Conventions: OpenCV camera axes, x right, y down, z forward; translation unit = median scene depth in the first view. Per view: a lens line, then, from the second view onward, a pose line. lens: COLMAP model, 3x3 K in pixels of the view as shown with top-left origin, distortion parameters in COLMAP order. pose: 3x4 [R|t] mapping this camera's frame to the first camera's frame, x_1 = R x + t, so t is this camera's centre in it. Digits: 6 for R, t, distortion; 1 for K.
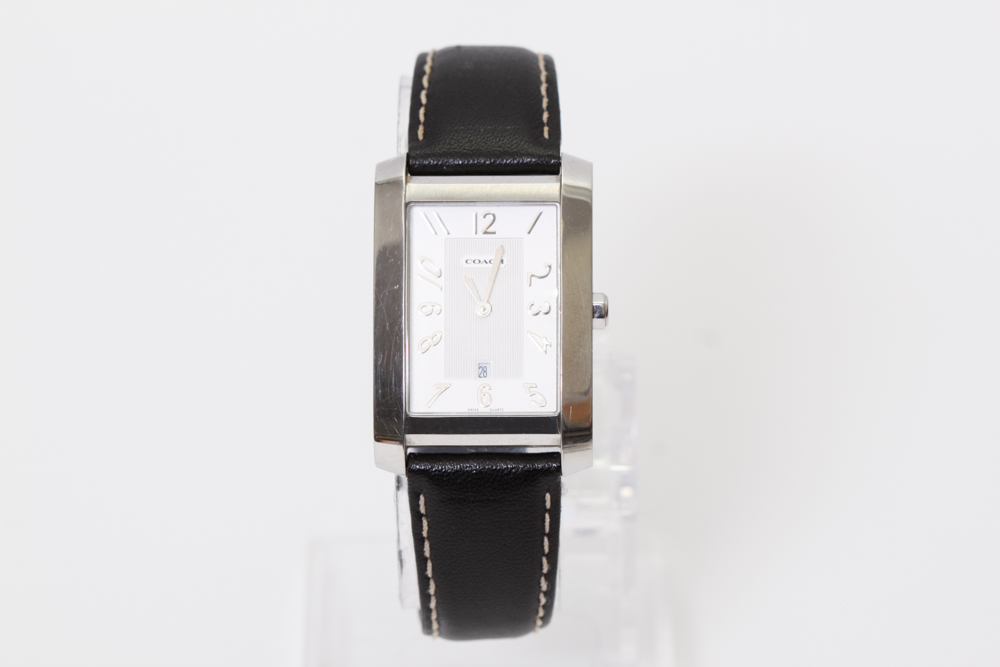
lens RADIAL K [[5613.4, 0, 496.2], [0, 5613.4, 328.2], [0, 0, 1]] dist [0.985746, 0.000000]
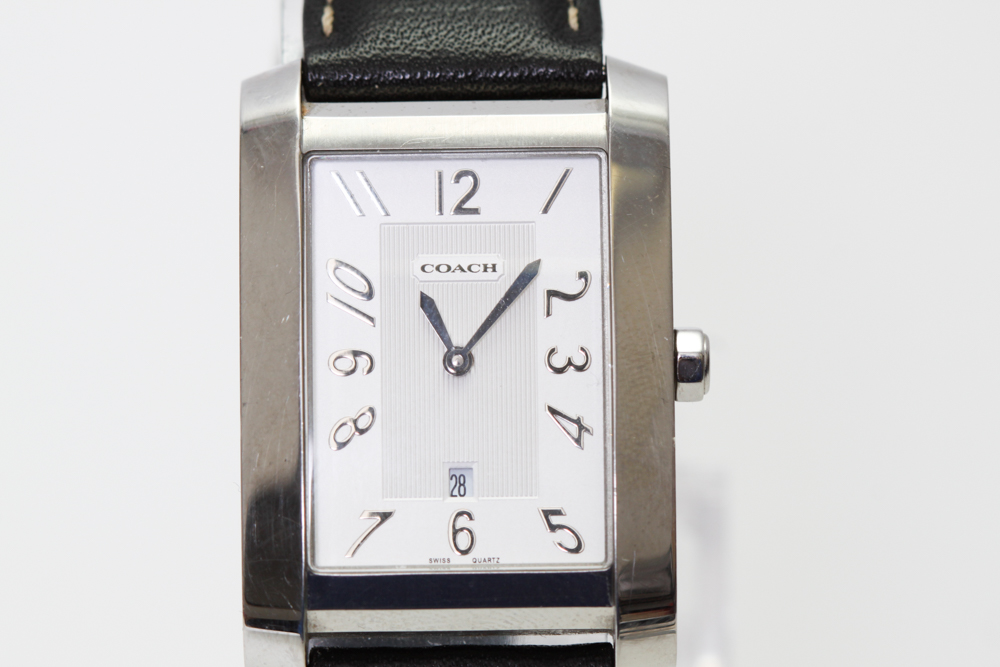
lens RADIAL K [[5613.4, 0, 496.1], [0, 5613.4, 341.2], [0, 0, 1]] dist [0.985746, 0.000000]
pose [[0.999476, -0.009874, 0.030818, -0.014356], [0.010836, 0.999454, -0.031224, 0.010620], [-0.030493, 0.031542, 0.999037, 0.491368]]
